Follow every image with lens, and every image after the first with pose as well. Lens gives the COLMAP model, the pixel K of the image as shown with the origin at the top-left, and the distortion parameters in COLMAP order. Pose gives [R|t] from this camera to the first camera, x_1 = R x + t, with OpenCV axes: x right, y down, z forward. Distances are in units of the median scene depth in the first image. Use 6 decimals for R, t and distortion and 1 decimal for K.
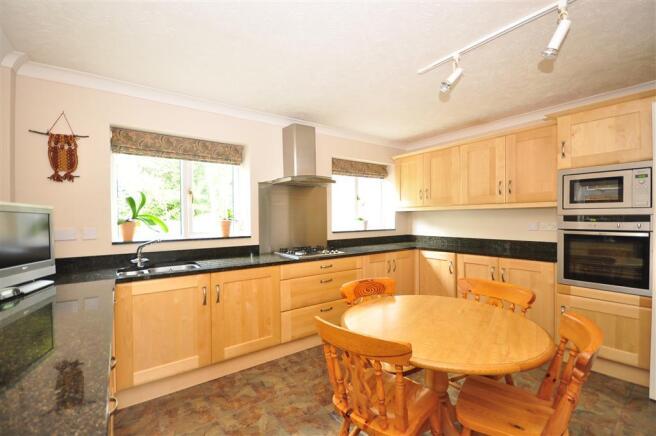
lens RADIAL K [[285.2, 0, 328.0], [0, 285.2, 218.0], [0, 0, 1]] dist [0.002963, 0.000062]
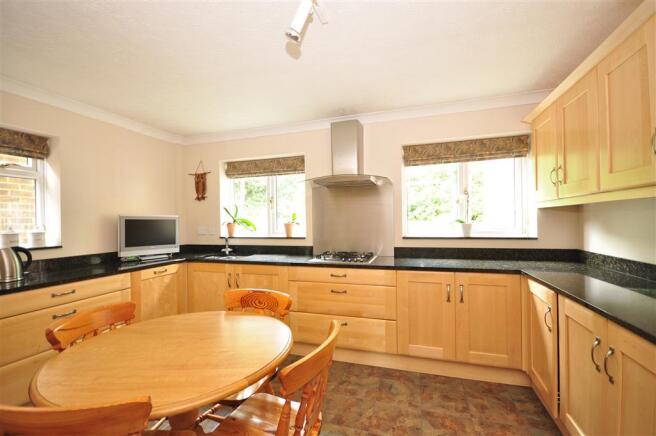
lens RADIAL K [[271.6, 0, 328.0], [0, 271.6, 218.0], [0, 0, 1]] dist [-0.001972, 0.000007]
pose [[0.608615, -0.006344, -0.793440, 0.601178], [0.009330, 0.999956, -0.000838, -0.008975], [0.793411, -0.006892, 0.608648, 0.430941]]
